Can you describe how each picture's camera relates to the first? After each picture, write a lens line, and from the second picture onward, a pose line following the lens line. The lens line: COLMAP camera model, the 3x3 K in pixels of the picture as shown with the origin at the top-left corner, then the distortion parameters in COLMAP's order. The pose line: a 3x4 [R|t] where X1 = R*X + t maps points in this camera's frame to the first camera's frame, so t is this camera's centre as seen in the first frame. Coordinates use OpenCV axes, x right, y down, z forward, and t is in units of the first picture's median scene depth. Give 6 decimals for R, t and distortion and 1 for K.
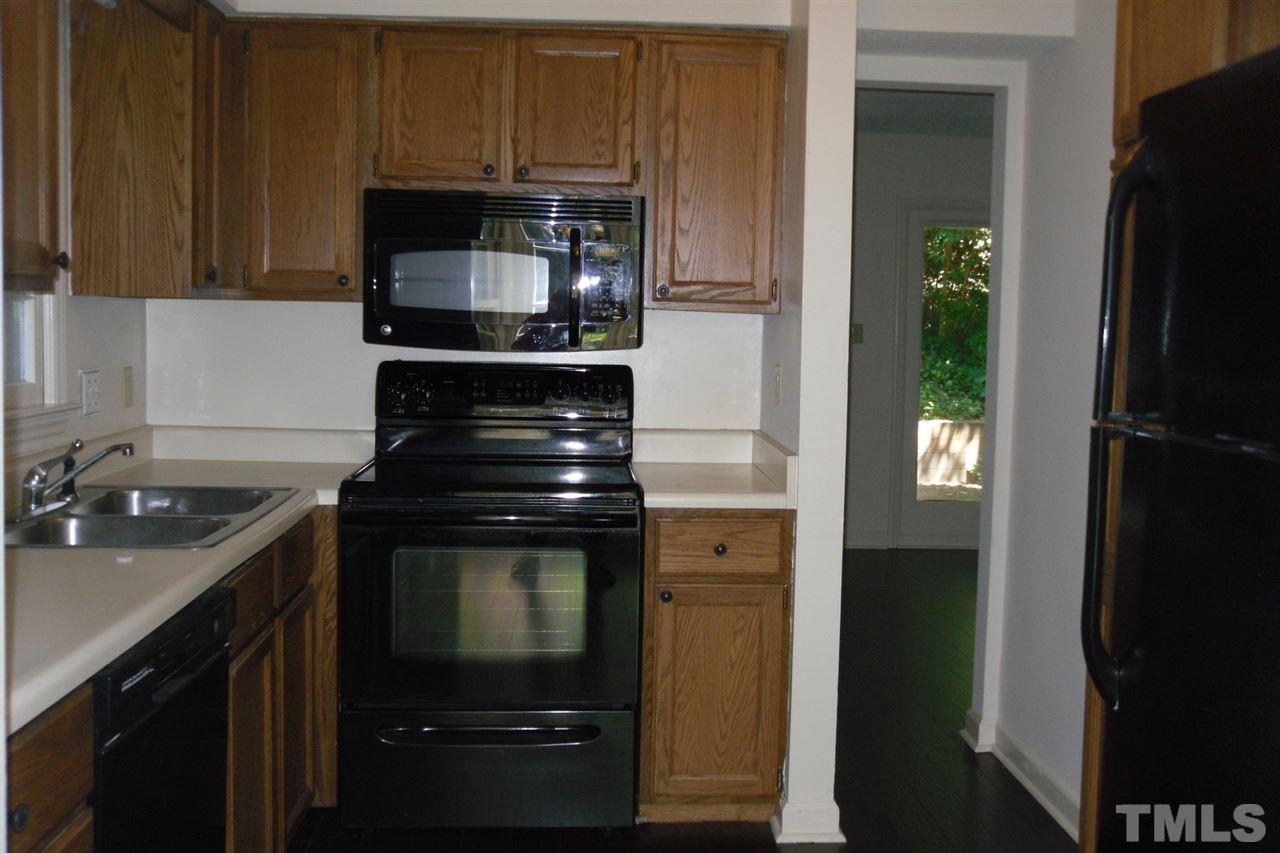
lens RADIAL K [[1278.9, 0, 640.0], [0, 1278.9, 426.5], [0, 0, 1]] dist [-0.087389, 0.142258]
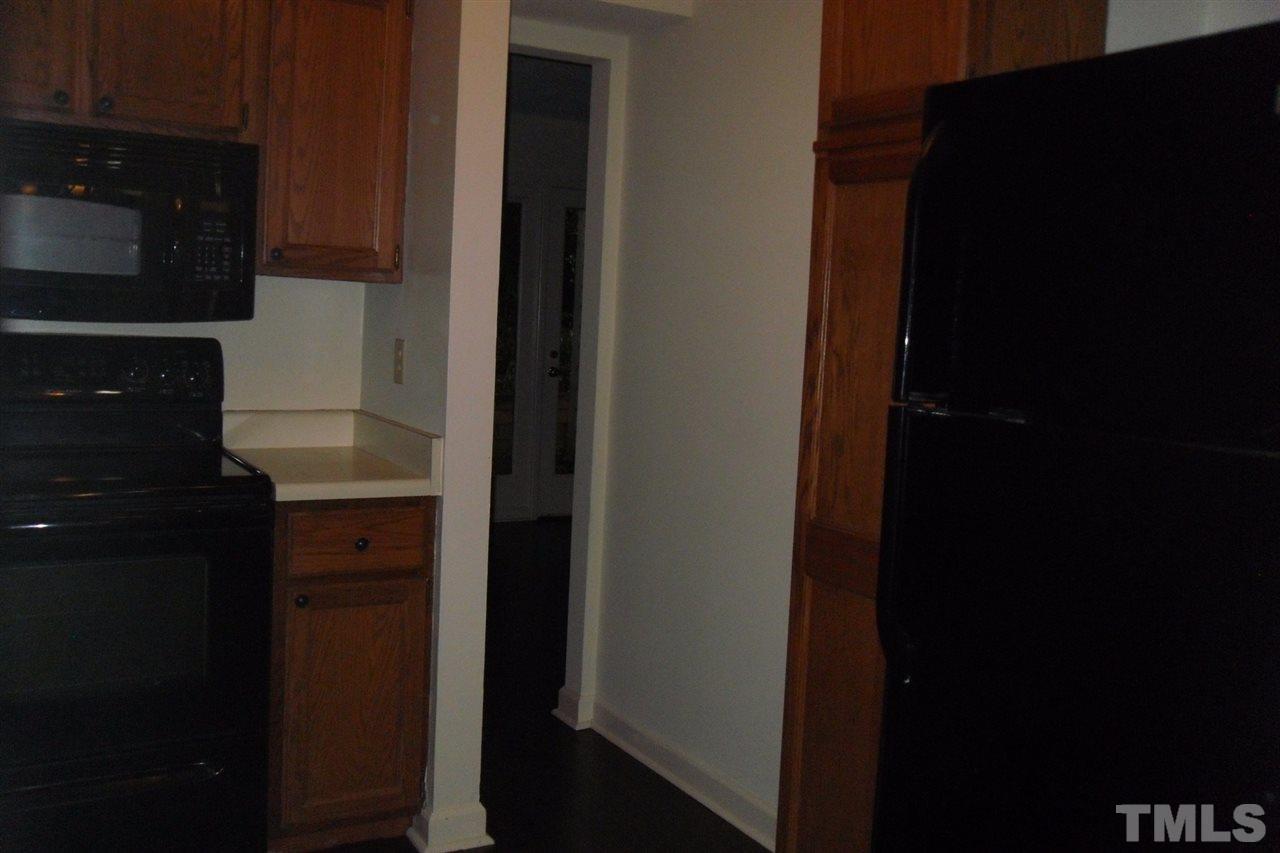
lens RADIAL K [[1278.9, 0, 640.0], [0, 1278.9, 426.5], [0, 0, 1]] dist [-0.087389, 0.142258]
pose [[0.890827, -0.022944, 0.453762, -0.160076], [0.012287, 0.999575, 0.026421, -0.007788], [-0.454176, -0.017961, 0.890731, 0.107479]]
